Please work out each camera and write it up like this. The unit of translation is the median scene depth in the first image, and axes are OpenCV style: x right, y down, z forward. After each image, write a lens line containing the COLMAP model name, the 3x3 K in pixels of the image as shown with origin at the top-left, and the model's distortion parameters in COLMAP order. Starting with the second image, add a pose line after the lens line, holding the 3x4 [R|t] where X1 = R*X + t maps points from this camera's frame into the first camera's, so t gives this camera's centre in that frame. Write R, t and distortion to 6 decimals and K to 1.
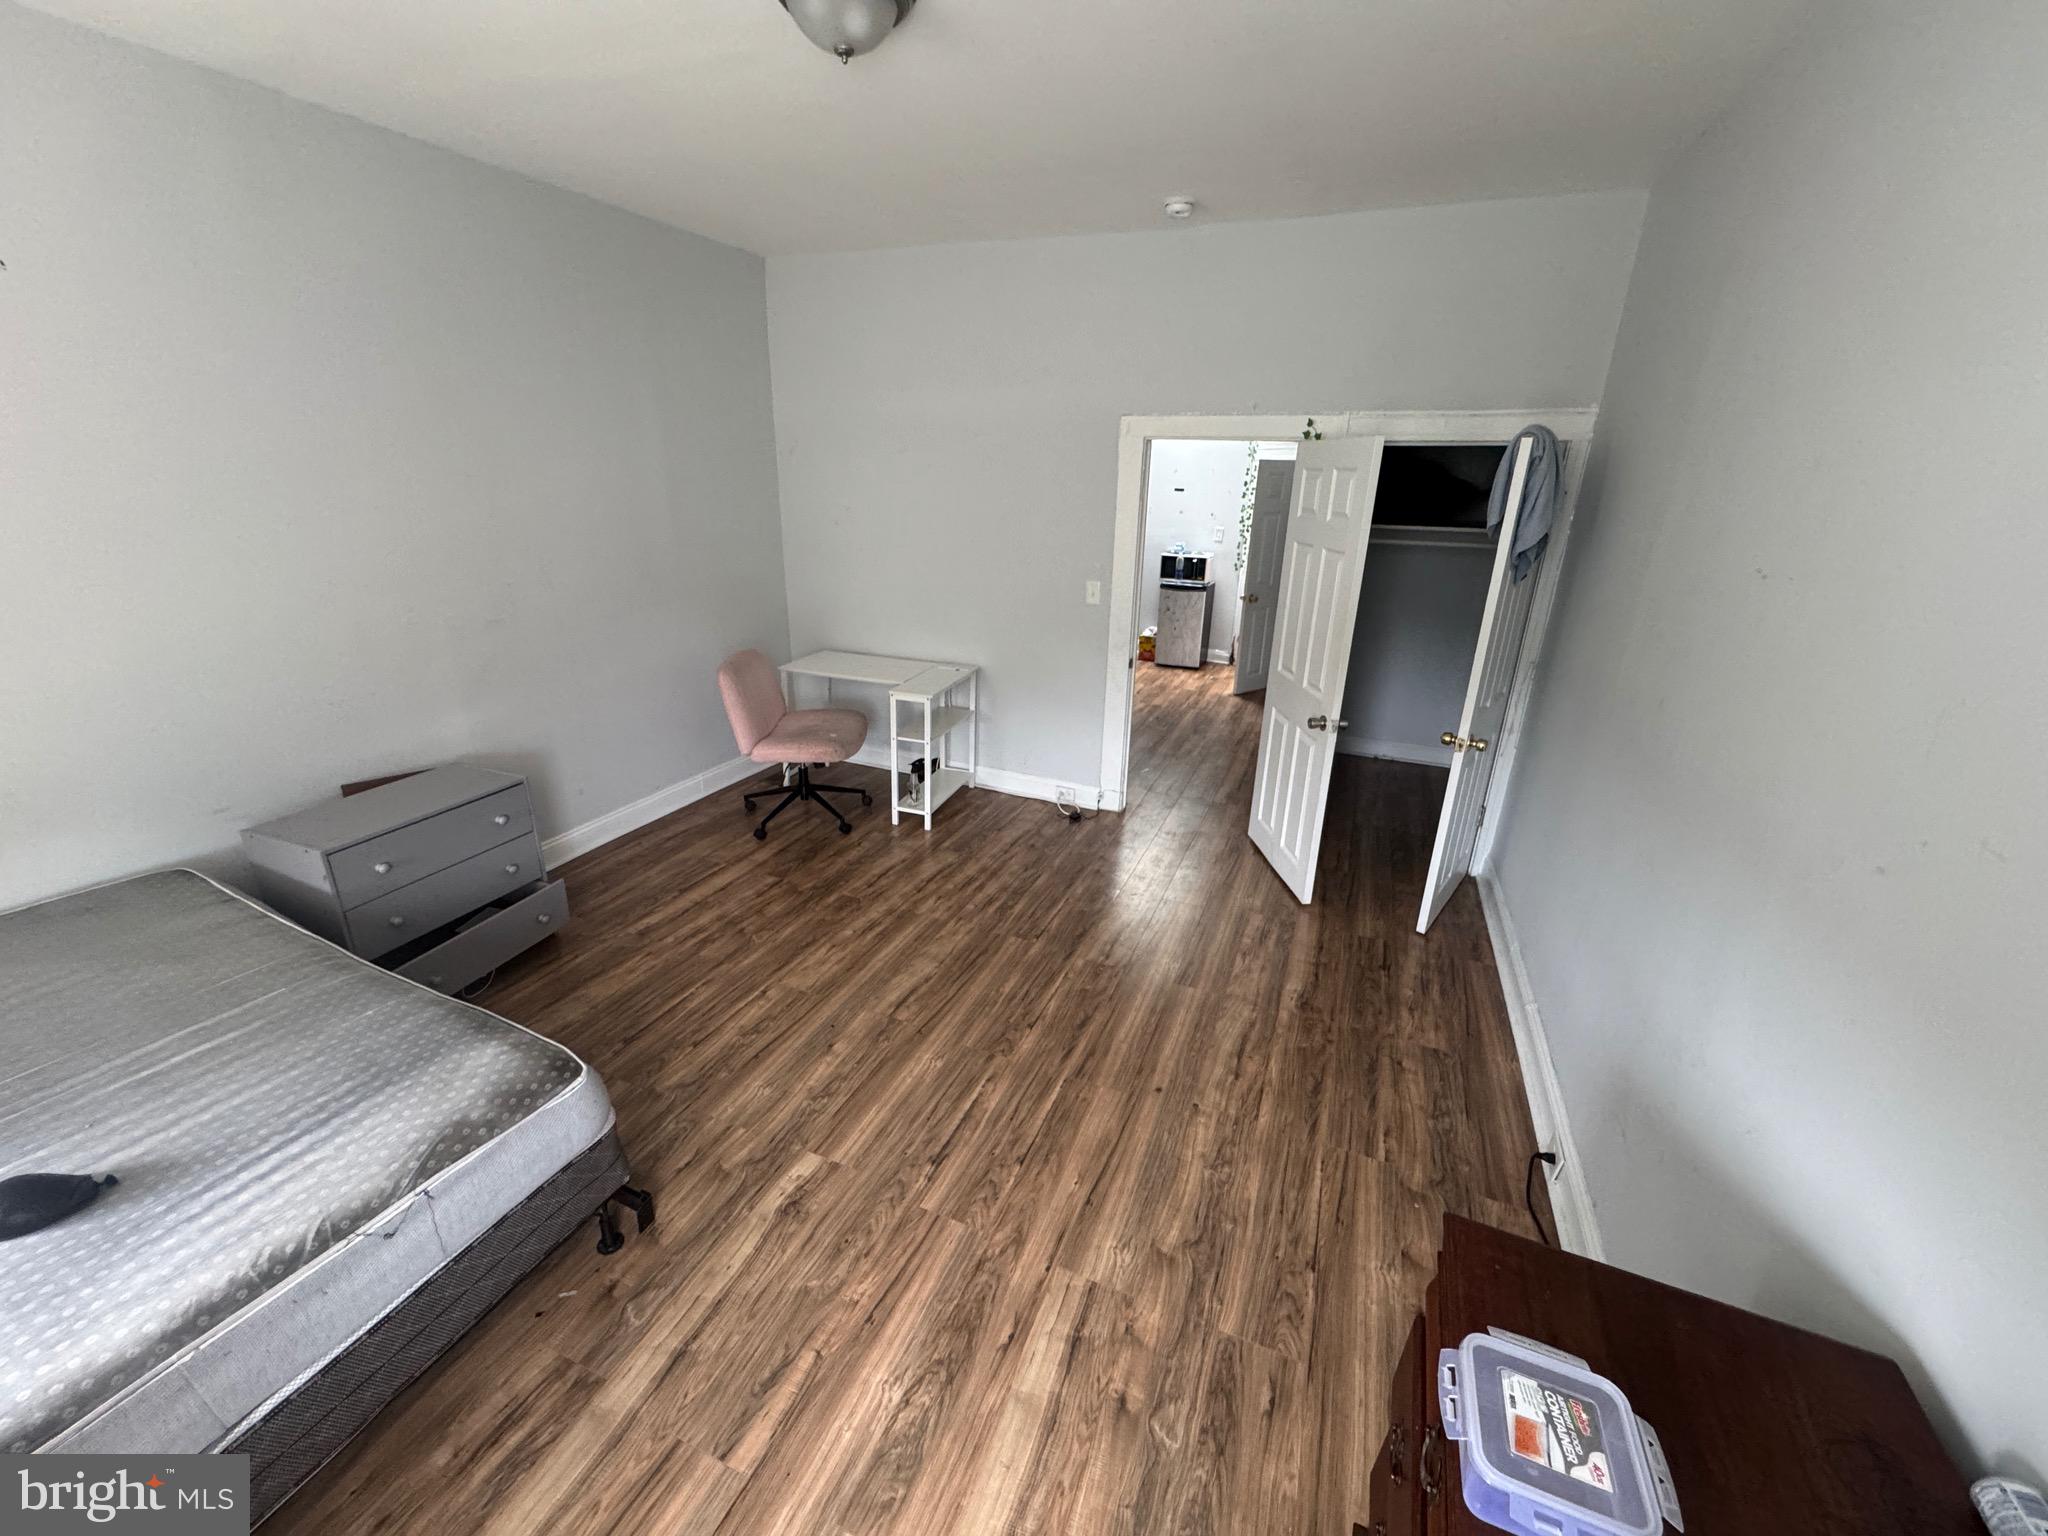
lens RADIAL K [[824.6, 0, 1016.8], [0, 824.6, 766.3], [0, 0, 1]] dist [-0.004108, 0.000446]
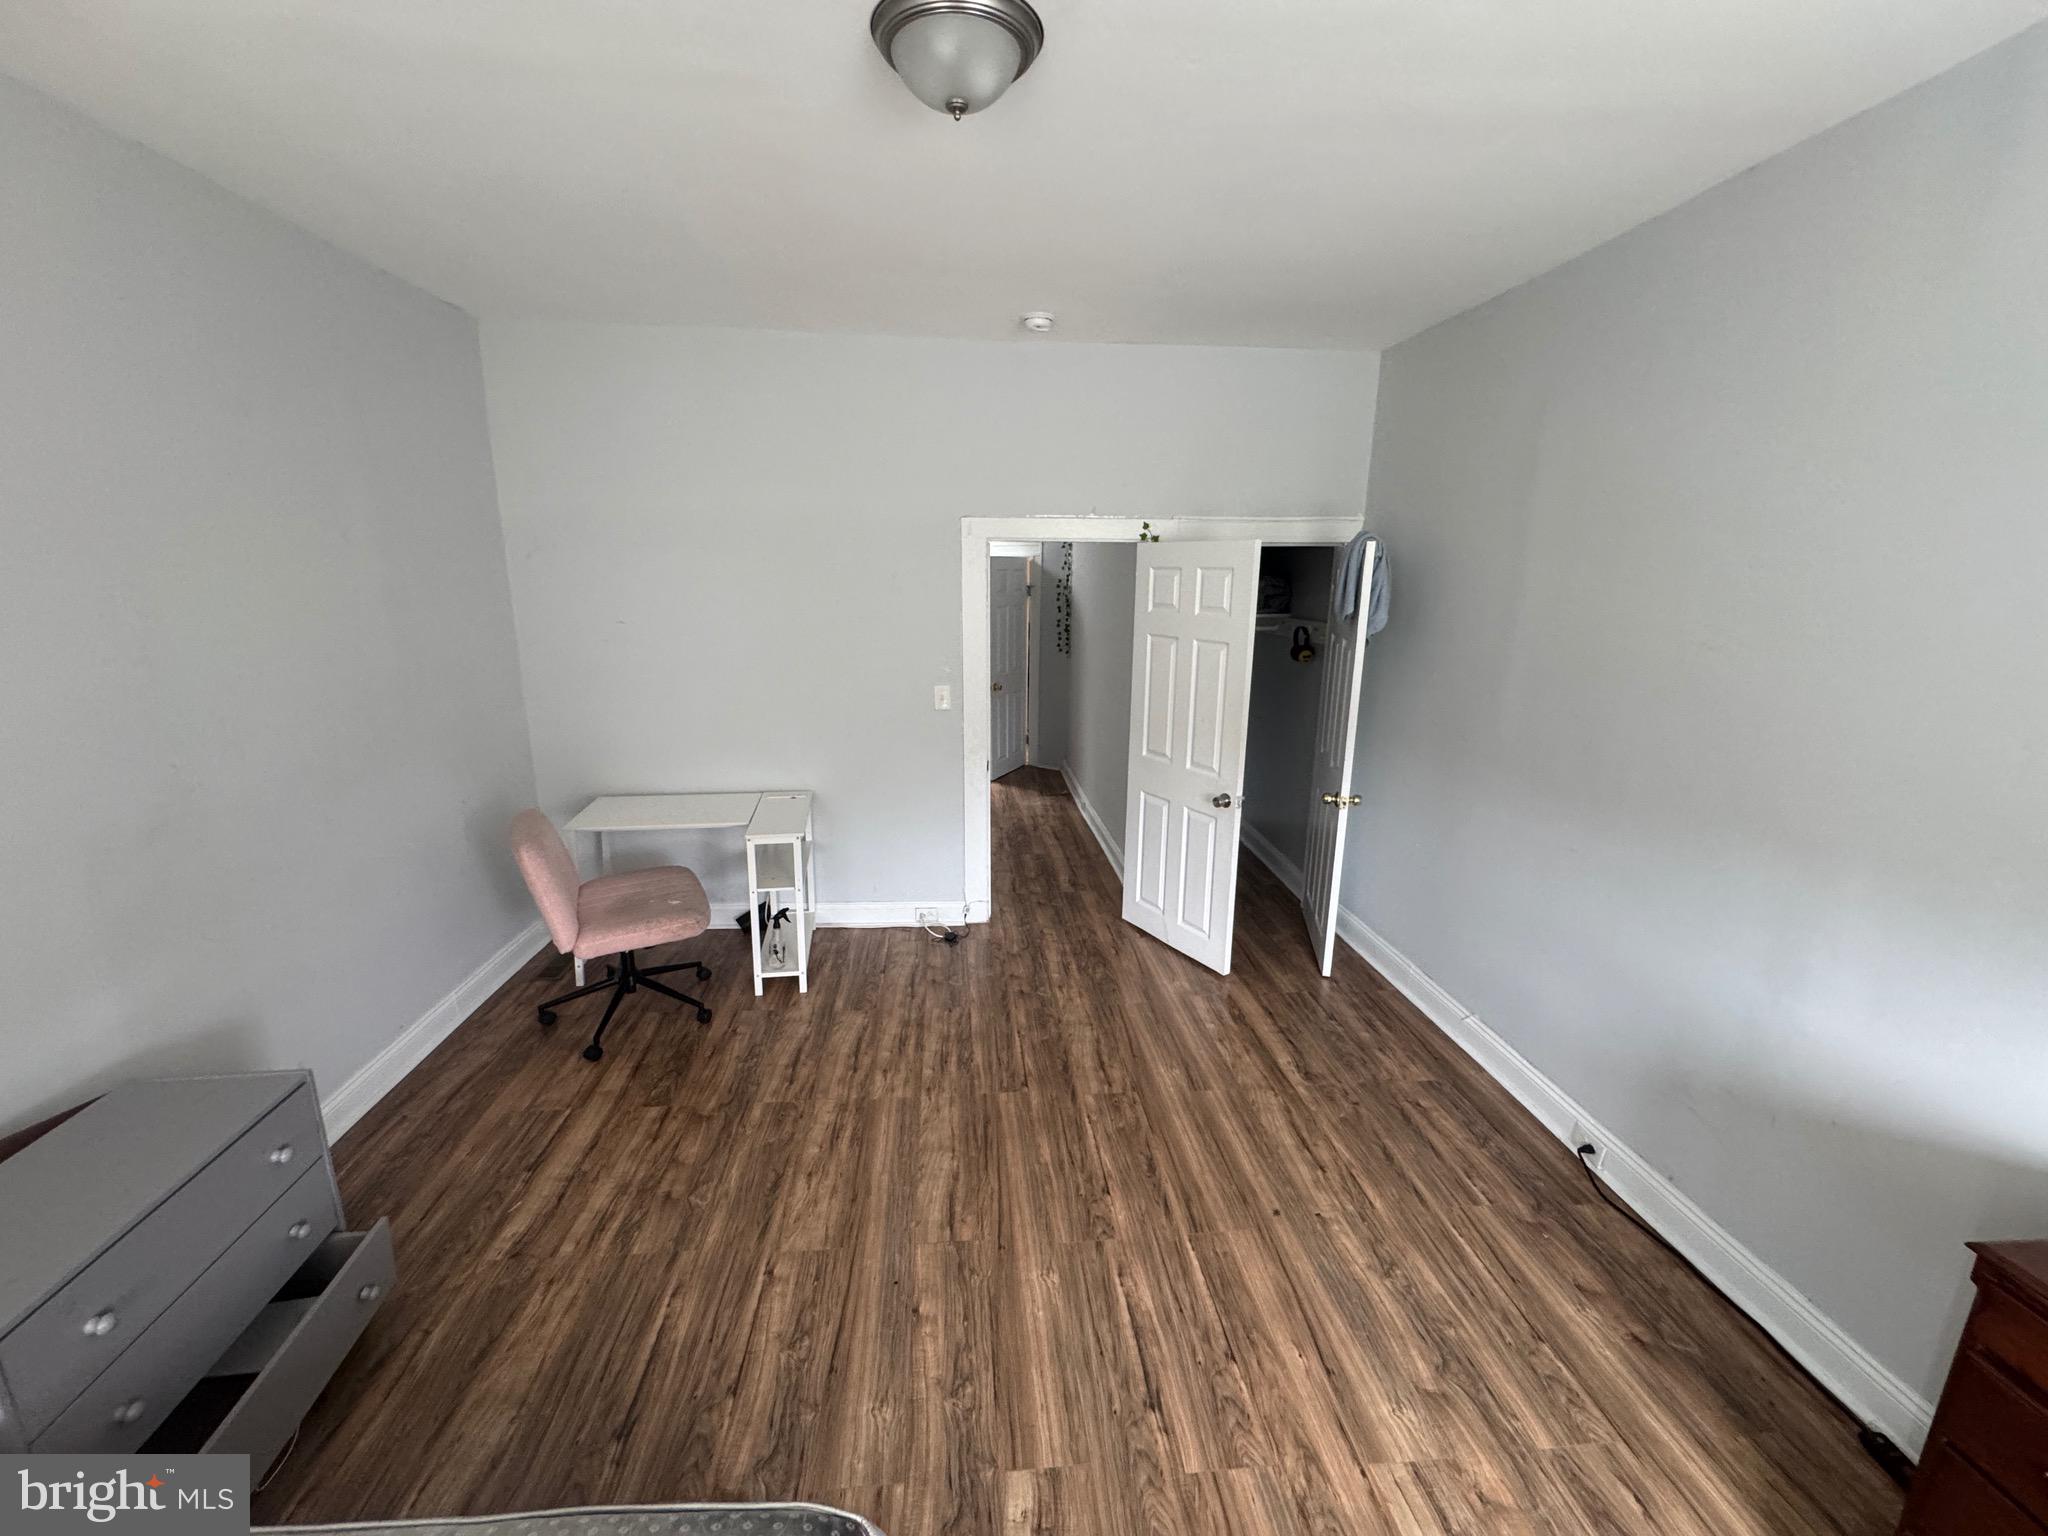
lens RADIAL K [[824.6, 0, 1020.9], [0, 824.6, 766.1], [0, 0, 1]] dist [-0.004108, 0.000446]
pose [[0.884551, -0.123981, 0.449664, -0.388597], [0.170381, 0.983294, -0.064051, -0.085578], [-0.434211, 0.133271, 0.890898, 0.193722]]
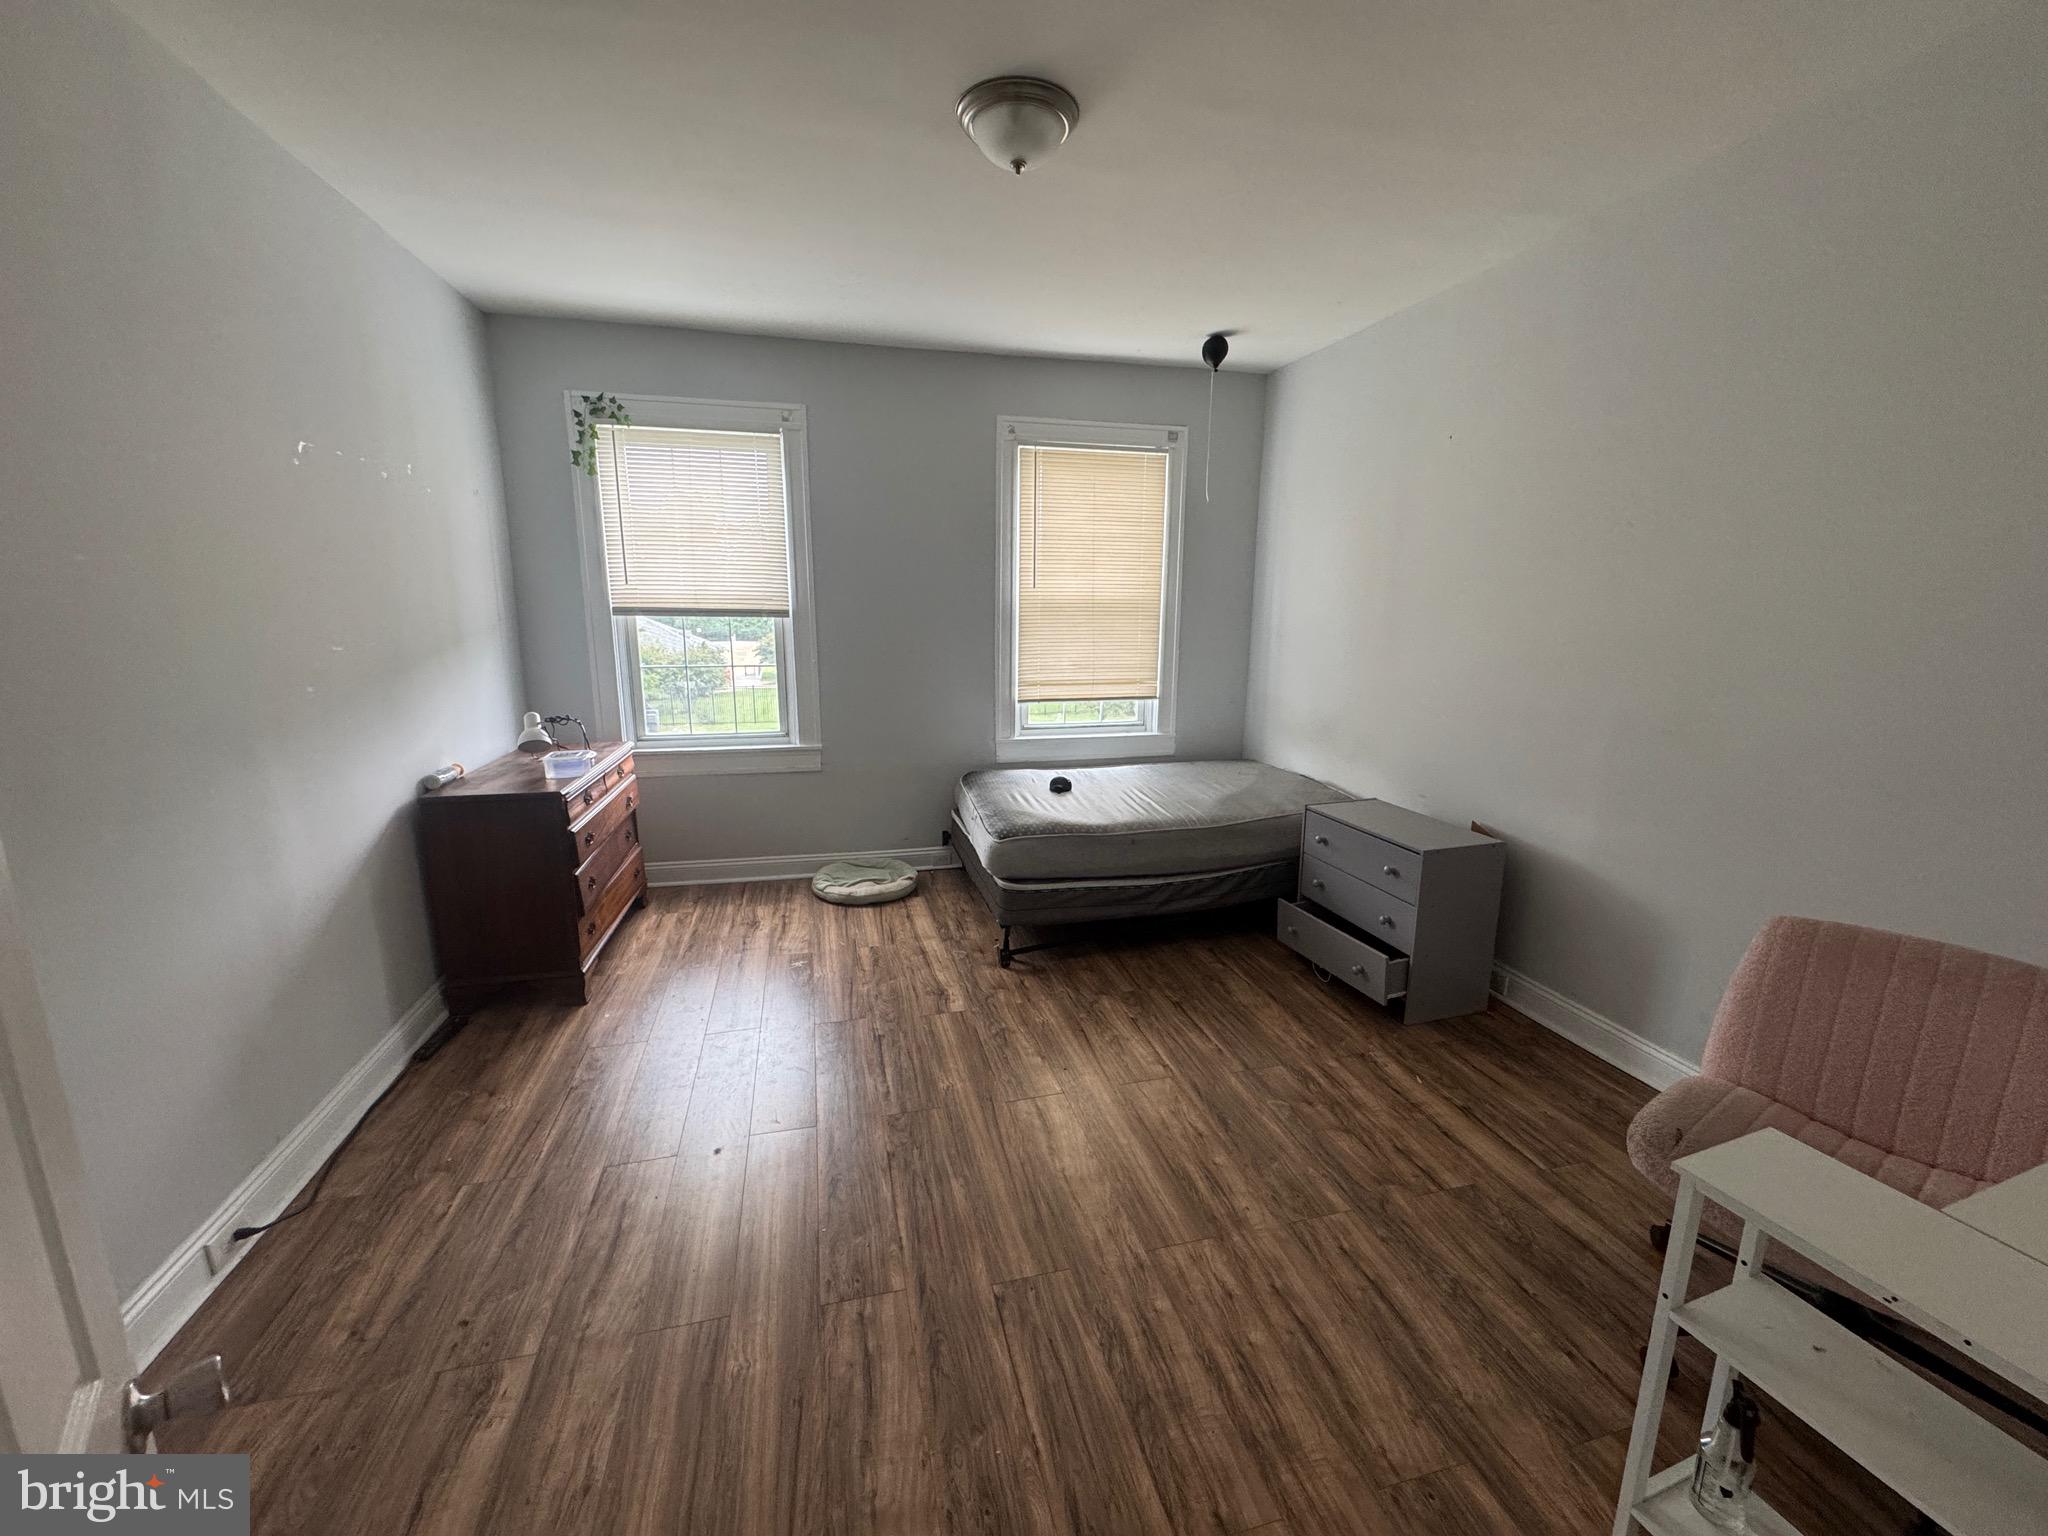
lens RADIAL K [[824.6, 0, 1028.4], [0, 824.6, 769.3], [0, 0, 1]] dist [-0.004108, 0.000446]
pose [[-0.794841, 0.093959, -0.599500, 0.356289], [-0.229412, 0.868089, 0.440218, -0.406254], [0.561781, 0.487436, -0.668437, 1.399350]]
